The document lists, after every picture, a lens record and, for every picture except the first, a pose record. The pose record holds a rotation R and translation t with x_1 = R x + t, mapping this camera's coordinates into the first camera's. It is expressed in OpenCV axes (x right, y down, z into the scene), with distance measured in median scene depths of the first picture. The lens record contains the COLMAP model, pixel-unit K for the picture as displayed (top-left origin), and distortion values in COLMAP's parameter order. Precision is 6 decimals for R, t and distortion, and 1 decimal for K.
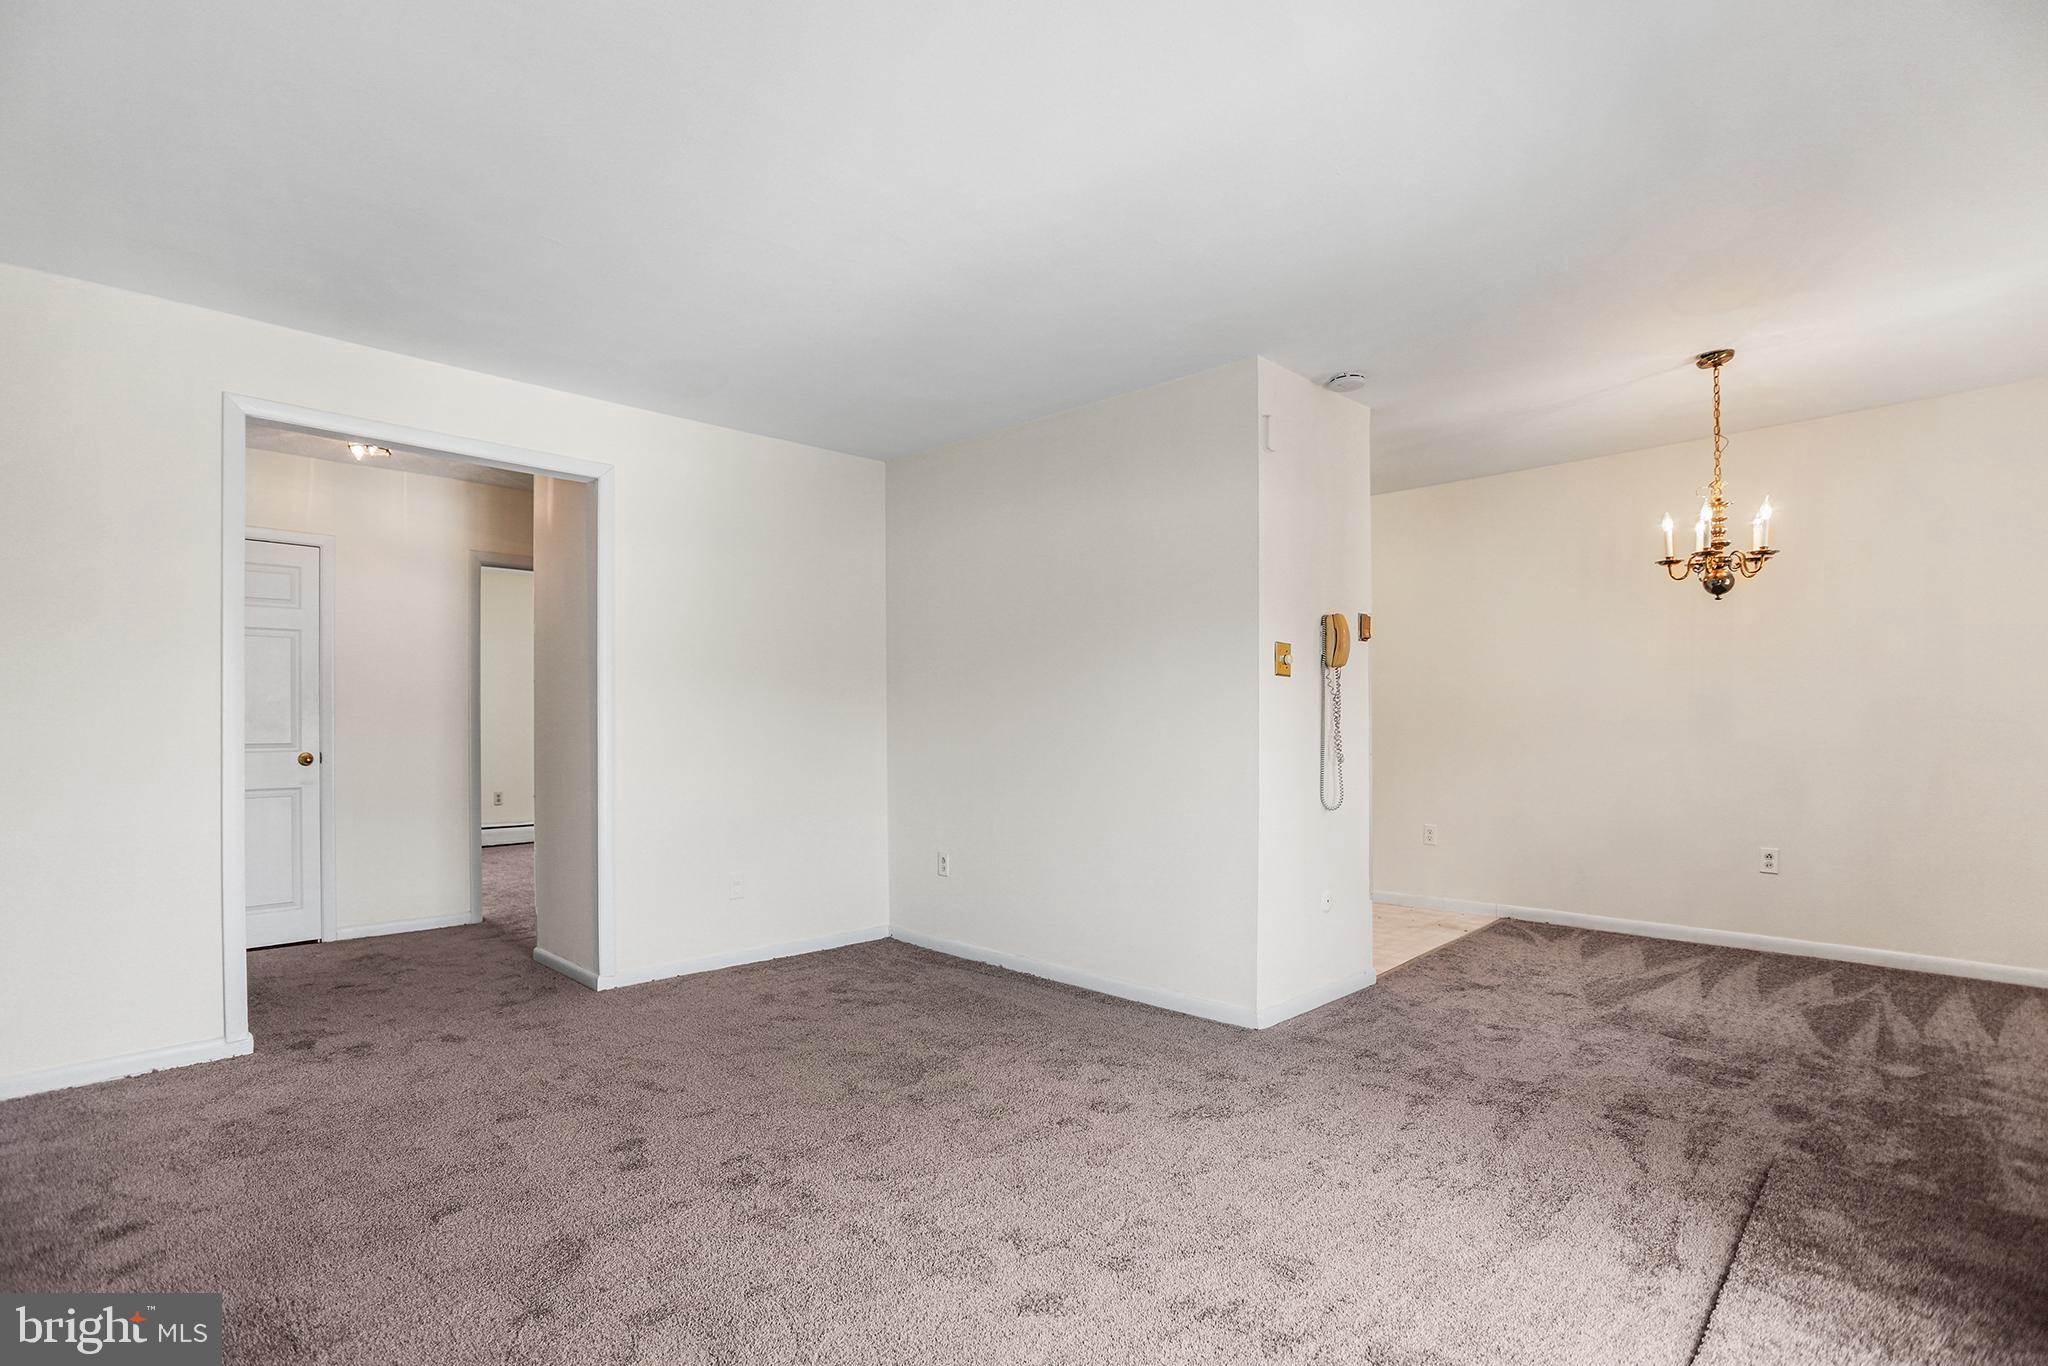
lens RADIAL K [[1014.9, 0, 1017.5], [0, 1014.9, 694.7], [0, 0, 1]] dist [-0.015494, 0.000888]
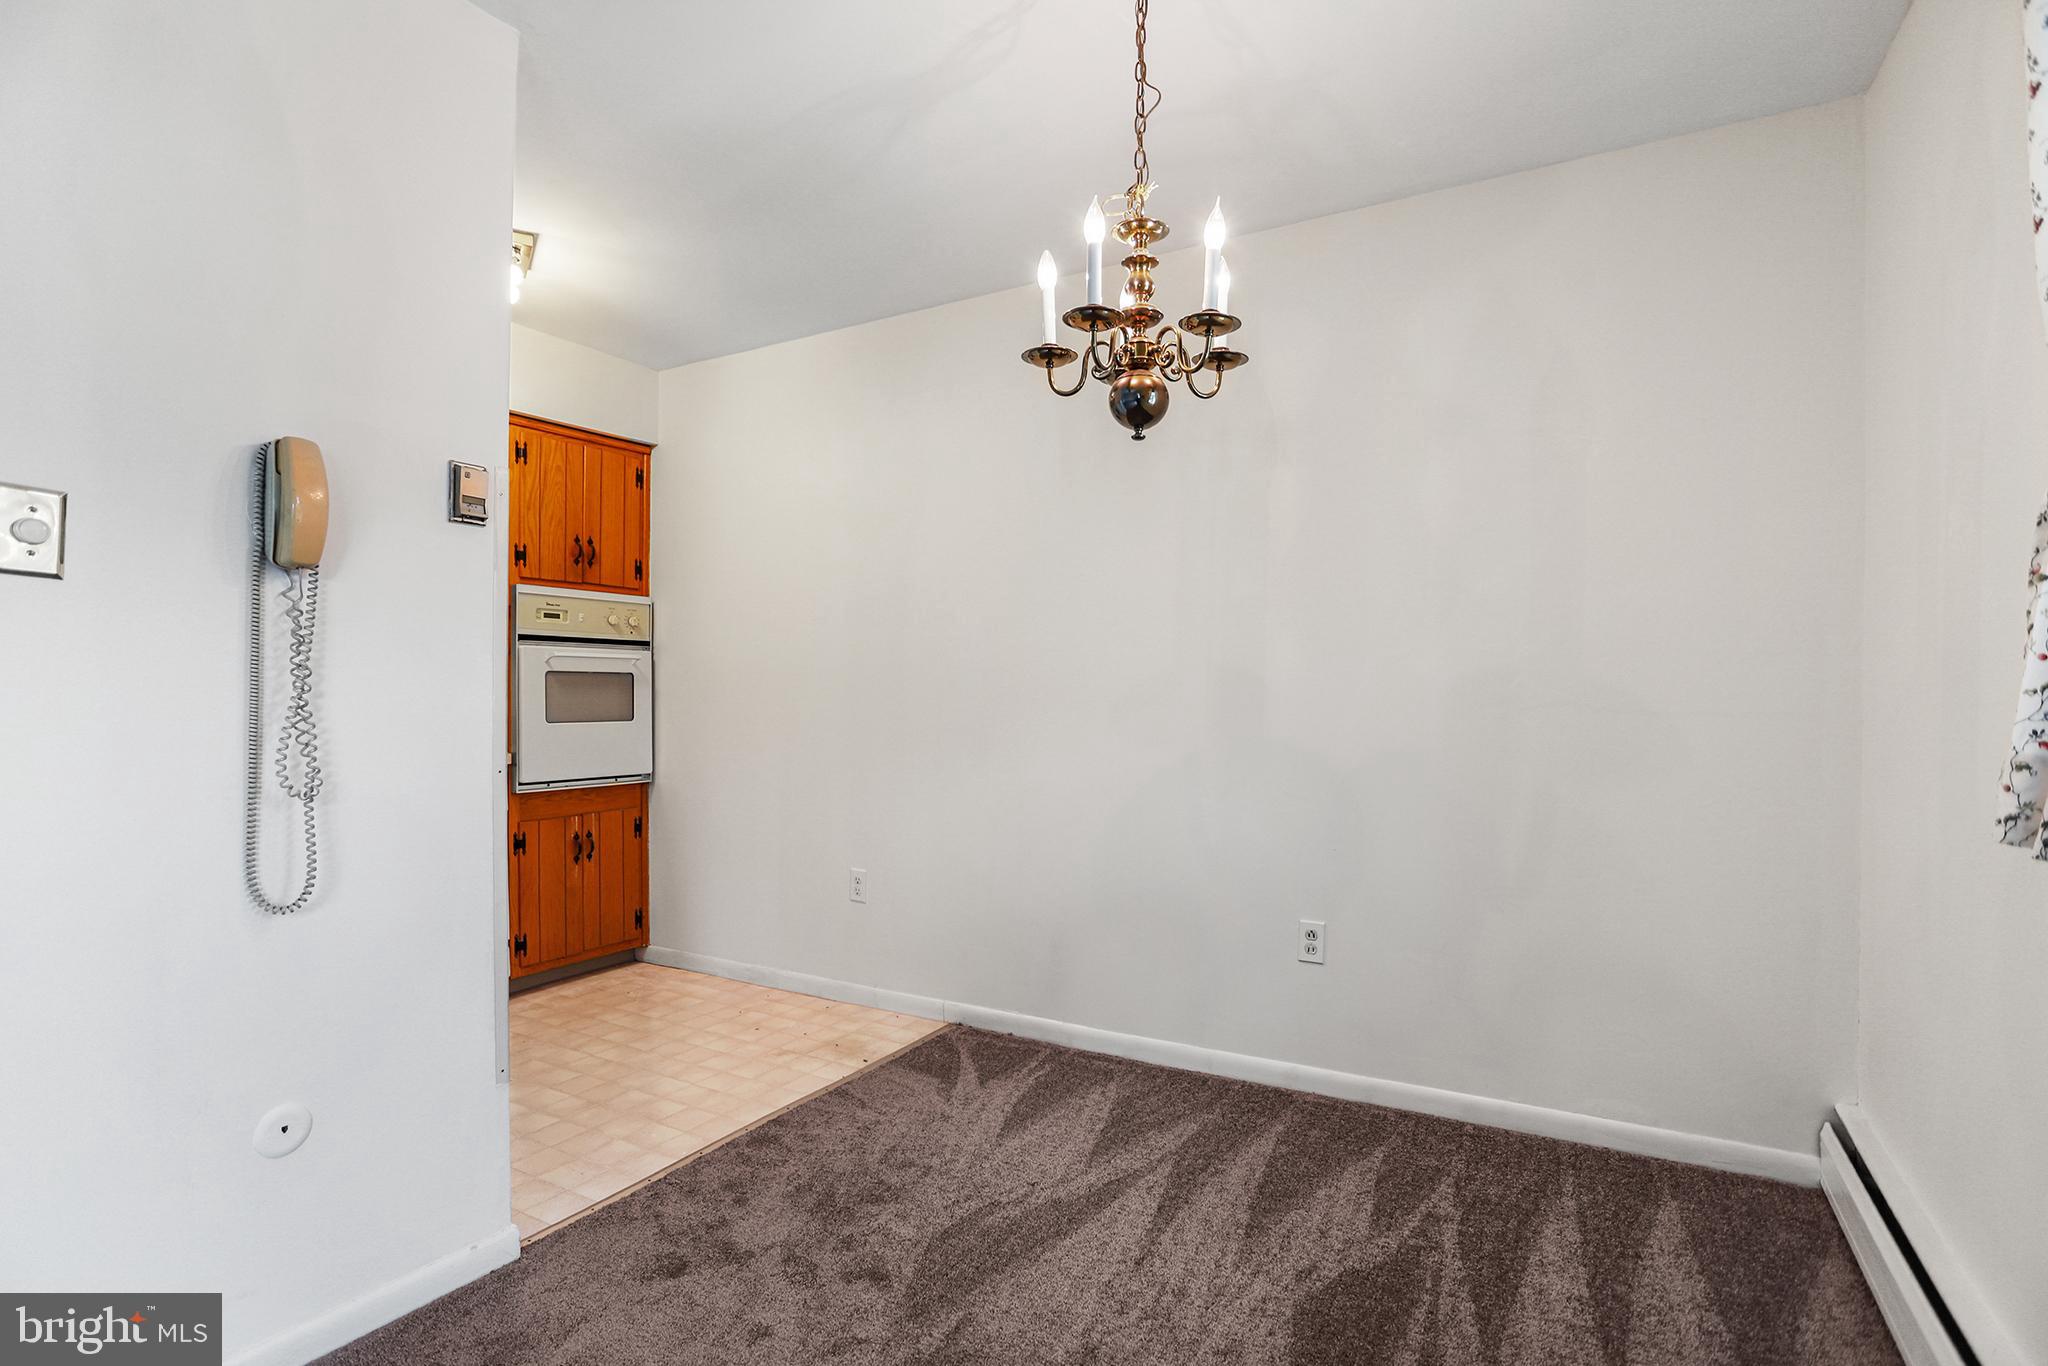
lens RADIAL K [[1014.9, 0, 1027.9], [0, 1014.9, 690.2], [0, 0, 1]] dist [-0.015494, 0.000888]
pose [[0.968252, 0.015108, 0.249518, 0.470442], [-0.018938, 0.999737, 0.012954, 0.010619], [-0.249257, -0.017268, 0.968284, 0.501765]]
